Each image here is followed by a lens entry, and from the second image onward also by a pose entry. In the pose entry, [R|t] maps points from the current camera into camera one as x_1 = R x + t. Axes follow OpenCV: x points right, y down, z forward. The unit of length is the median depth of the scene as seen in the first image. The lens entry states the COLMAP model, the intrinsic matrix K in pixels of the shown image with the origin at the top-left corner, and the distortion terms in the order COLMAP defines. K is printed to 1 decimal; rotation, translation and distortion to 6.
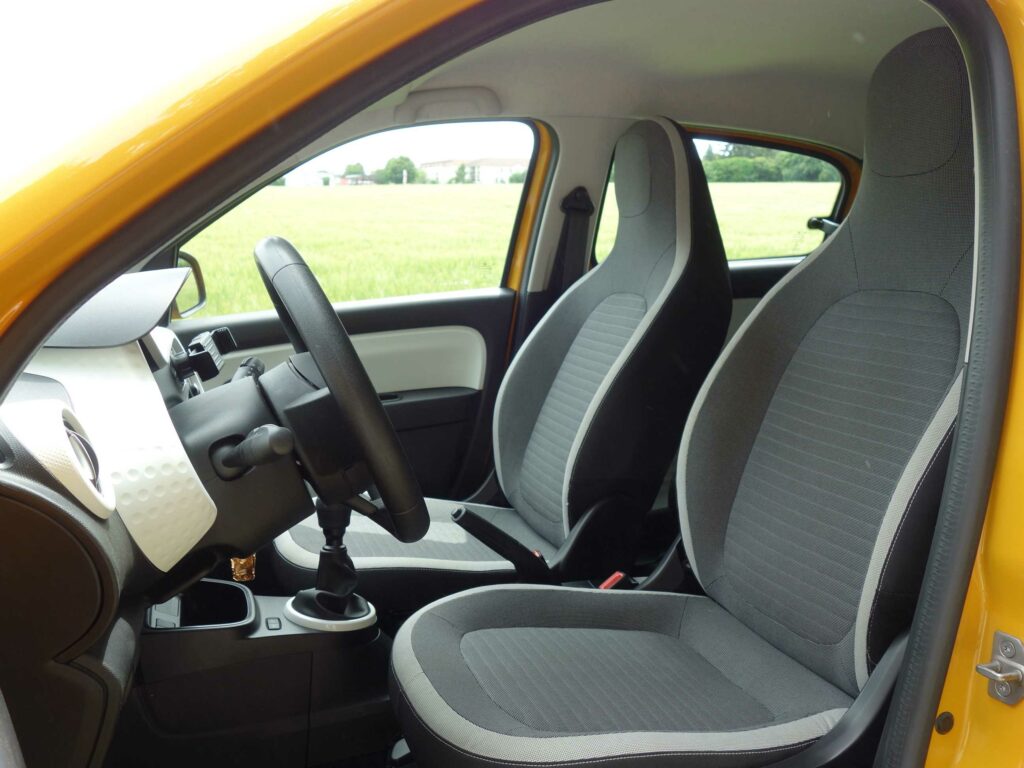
lens RADIAL K [[911.9, 0, 510.8], [0, 911.9, 384.7], [0, 0, 1]] dist [0.021271, -0.039369]
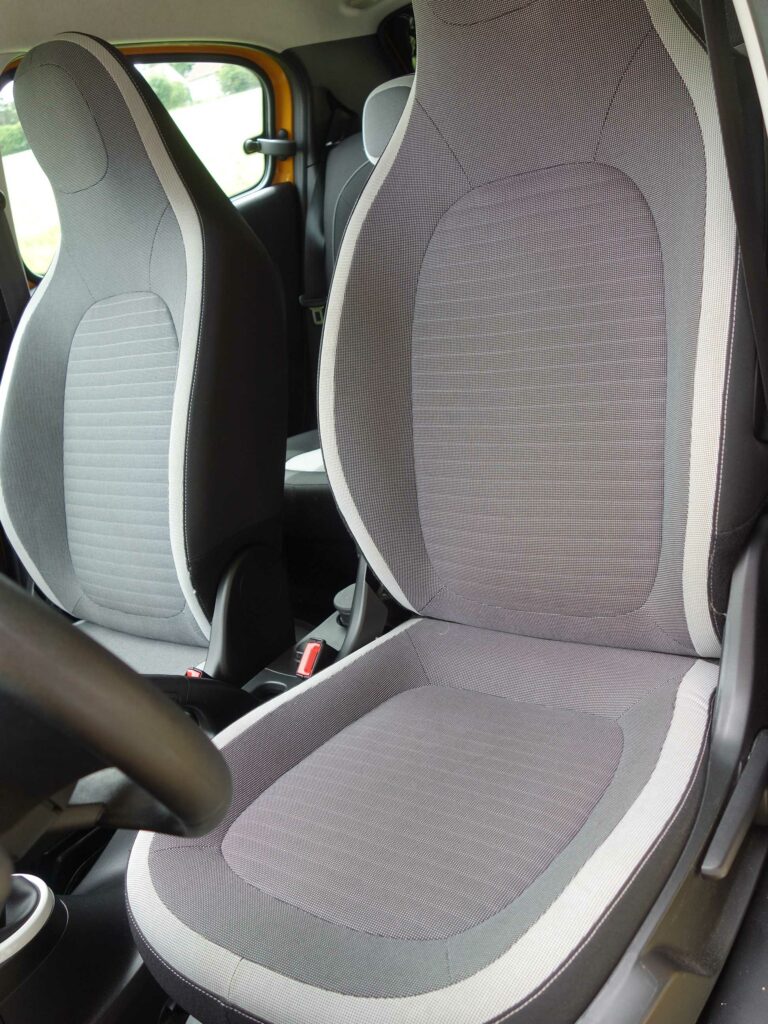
lens RADIAL K [[911.9, 0, 385.7], [0, 911.9, 508.3], [0, 0, 1]] dist [0.021271, -0.039369]
pose [[0.793869, -0.425013, 0.434897, -0.116649], [0.346604, 0.903900, 0.250660, -0.067764], [-0.499638, -0.048254, 0.864889, 0.303516]]
